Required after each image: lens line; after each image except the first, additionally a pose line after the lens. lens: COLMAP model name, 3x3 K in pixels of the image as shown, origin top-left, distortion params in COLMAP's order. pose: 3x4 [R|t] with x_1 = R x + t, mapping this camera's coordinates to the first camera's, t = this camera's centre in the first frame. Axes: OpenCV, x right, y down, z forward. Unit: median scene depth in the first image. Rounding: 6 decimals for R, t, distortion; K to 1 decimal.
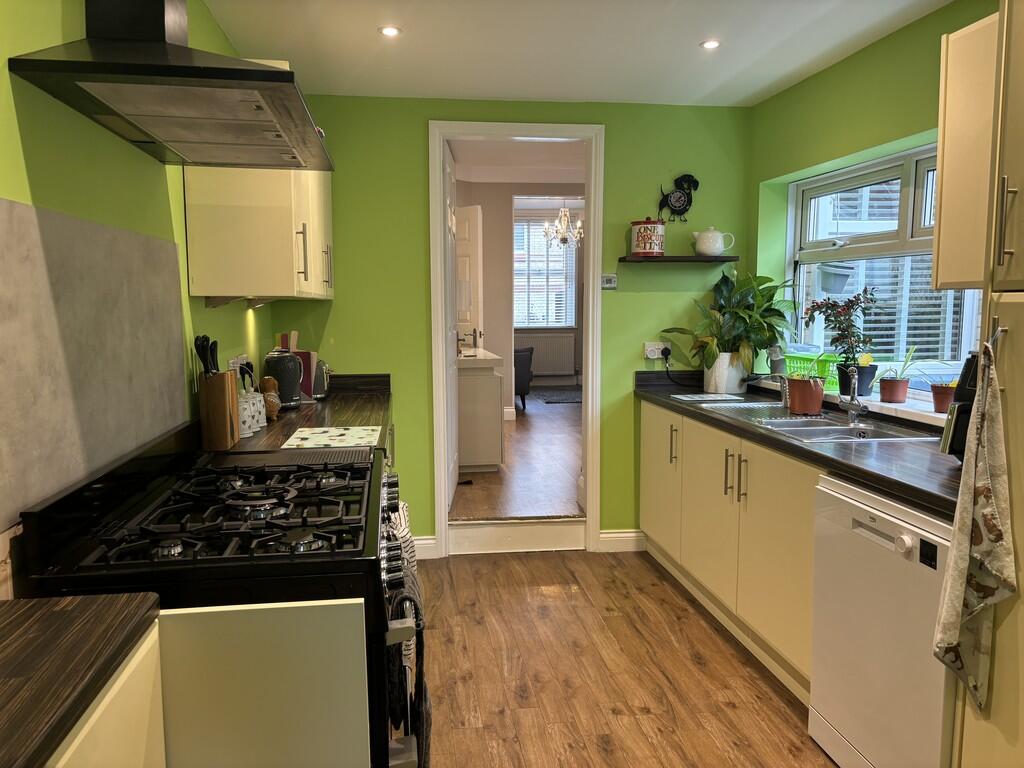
lens RADIAL K [[770.3, 0, 511.5], [0, 770.3, 388.9], [0, 0, 1]] dist [0.078613, -0.000006]
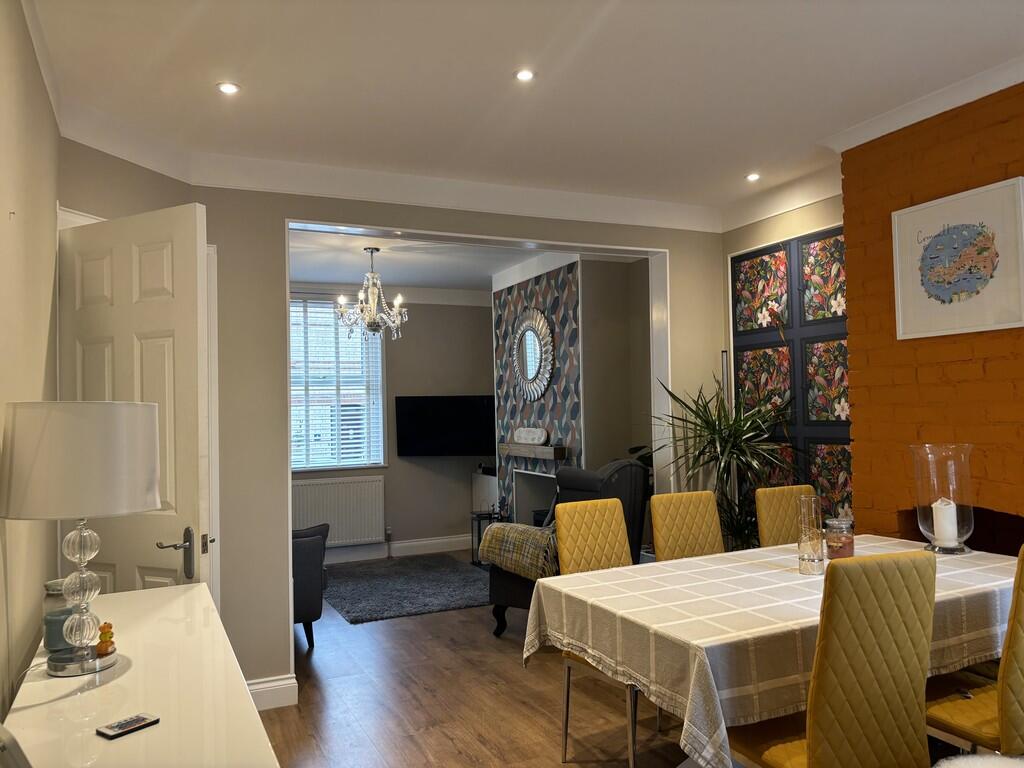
lens RADIAL K [[770.3, 0, 511.5], [0, 770.3, 388.9], [0, 0, 1]] dist [0.078613, -0.000006]
pose [[0.954300, -0.012074, 0.298605, -0.008475], [0.054283, 0.989565, -0.133471, -0.060338], [-0.293878, 0.143580, 0.944998, 0.420825]]
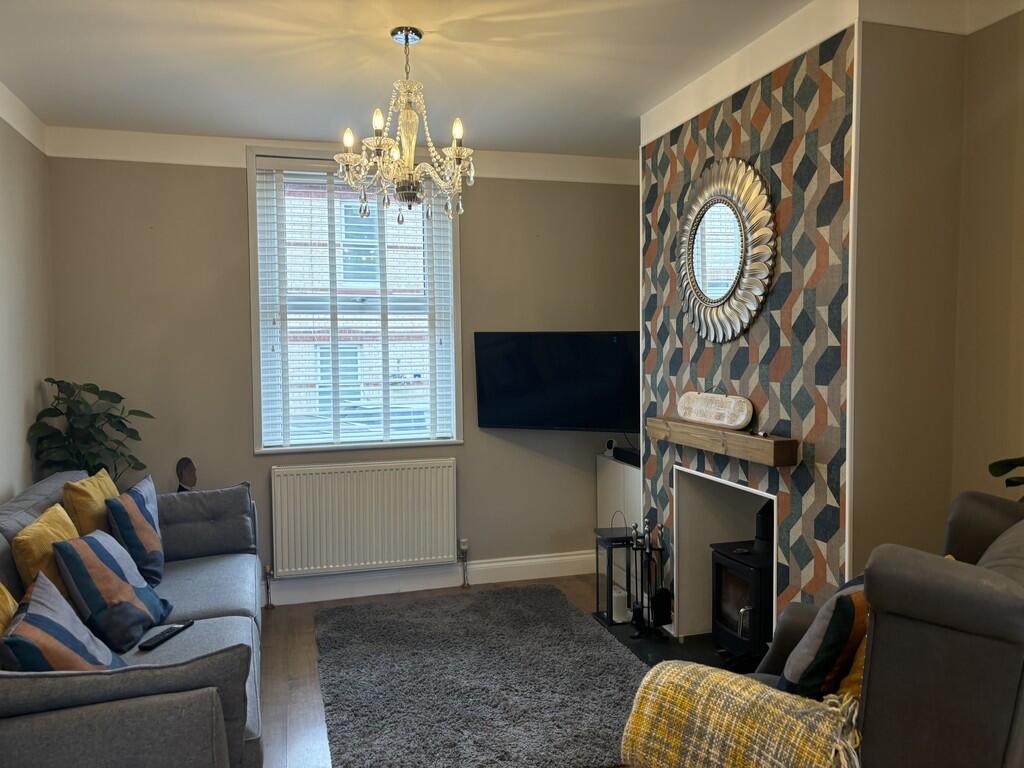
lens RADIAL K [[770.3, 0, 511.5], [0, 770.3, 388.9], [0, 0, 1]] dist [0.078613, -0.000006]
pose [[0.989221, -0.016576, 0.145490, 0.062409], [0.025243, 0.998002, -0.057929, -0.098112], [-0.144239, 0.060977, 0.987662, 0.708778]]
